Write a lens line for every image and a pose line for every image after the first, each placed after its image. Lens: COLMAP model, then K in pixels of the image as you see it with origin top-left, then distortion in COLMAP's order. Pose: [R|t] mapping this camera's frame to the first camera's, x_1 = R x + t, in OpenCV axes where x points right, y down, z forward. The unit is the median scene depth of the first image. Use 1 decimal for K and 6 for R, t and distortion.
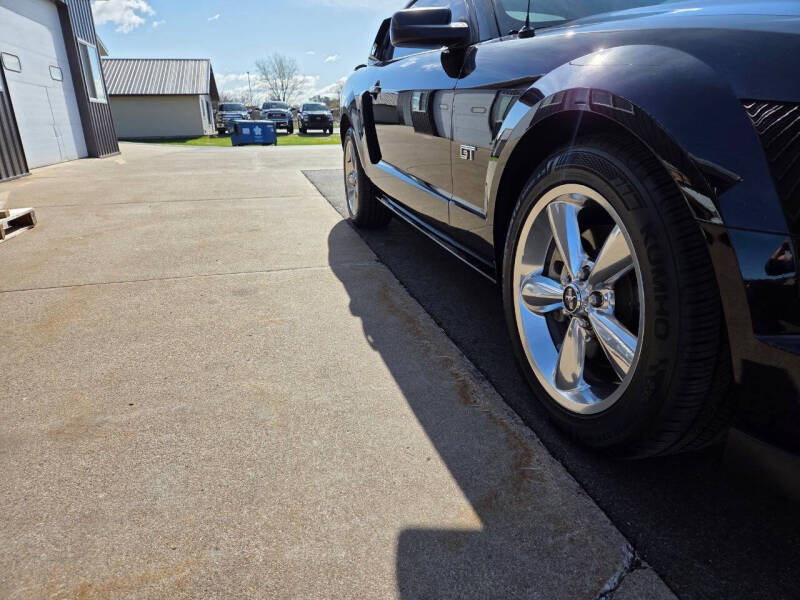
lens RADIAL K [[532.1, 0, 399.4], [0, 532.1, 293.9], [0, 0, 1]] dist [0.074594, -0.060287]
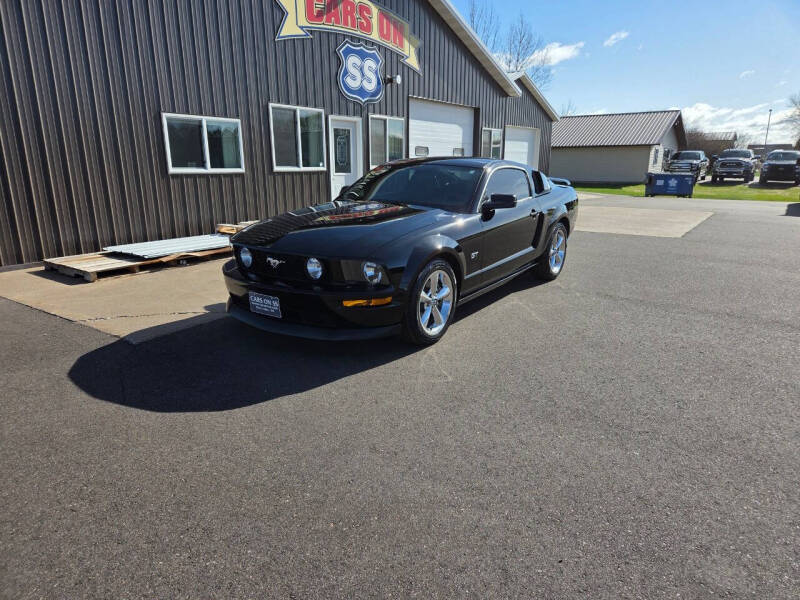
lens RADIAL K [[535.6, 0, 411.3], [0, 535.6, 301.6], [0, 0, 1]] dist [0.049676, -0.002669]
pose [[0.665335, 0.214749, -0.714991, 0.203022], [-0.250792, 0.966369, 0.056876, -0.013473], [0.703159, 0.141472, 0.696816, -0.057816]]
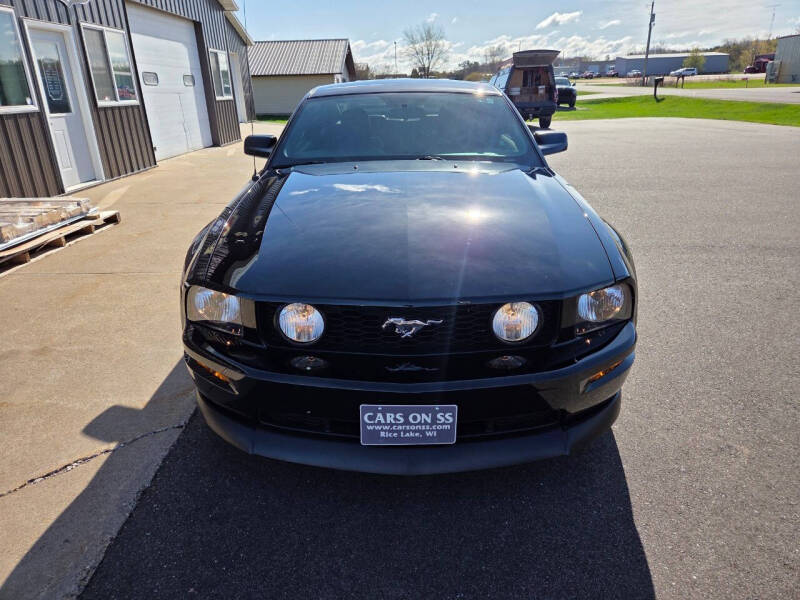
lens RADIAL K [[532.6, 0, 398.6], [0, 532.6, 288.6], [0, 0, 1]] dist [0.063543, -0.045044]
pose [[0.966127, 0.091300, -0.241376, 0.074185], [-0.079724, 0.995168, 0.057319, -0.014248], [0.245443, -0.036134, 0.968737, -0.044754]]
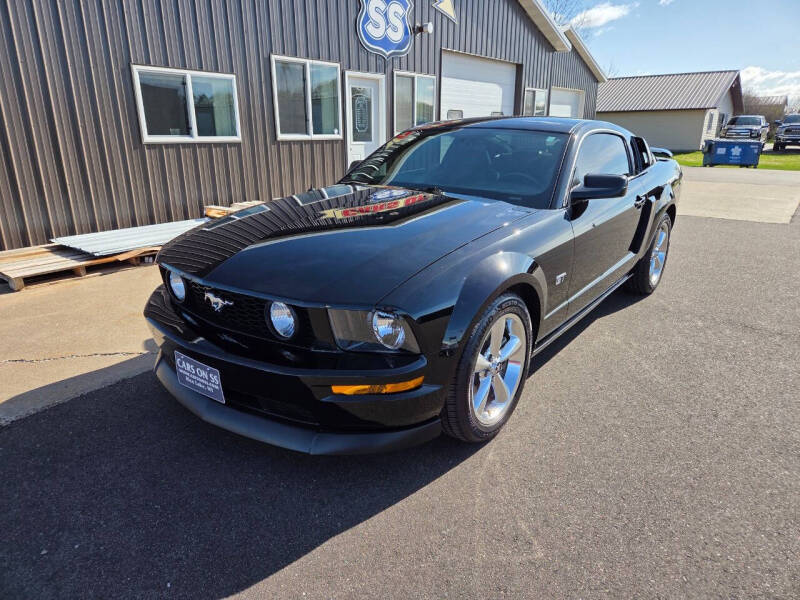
lens RADIAL K [[532.1, 0, 399.4], [0, 532.1, 293.9], [0, 0, 1]] dist [0.074594, -0.060287]
pose [[0.612516, 0.255453, -0.748043, 0.144929], [-0.259555, 0.958866, 0.114917, -0.025106], [0.746629, 0.123770, 0.653625, -0.012792]]
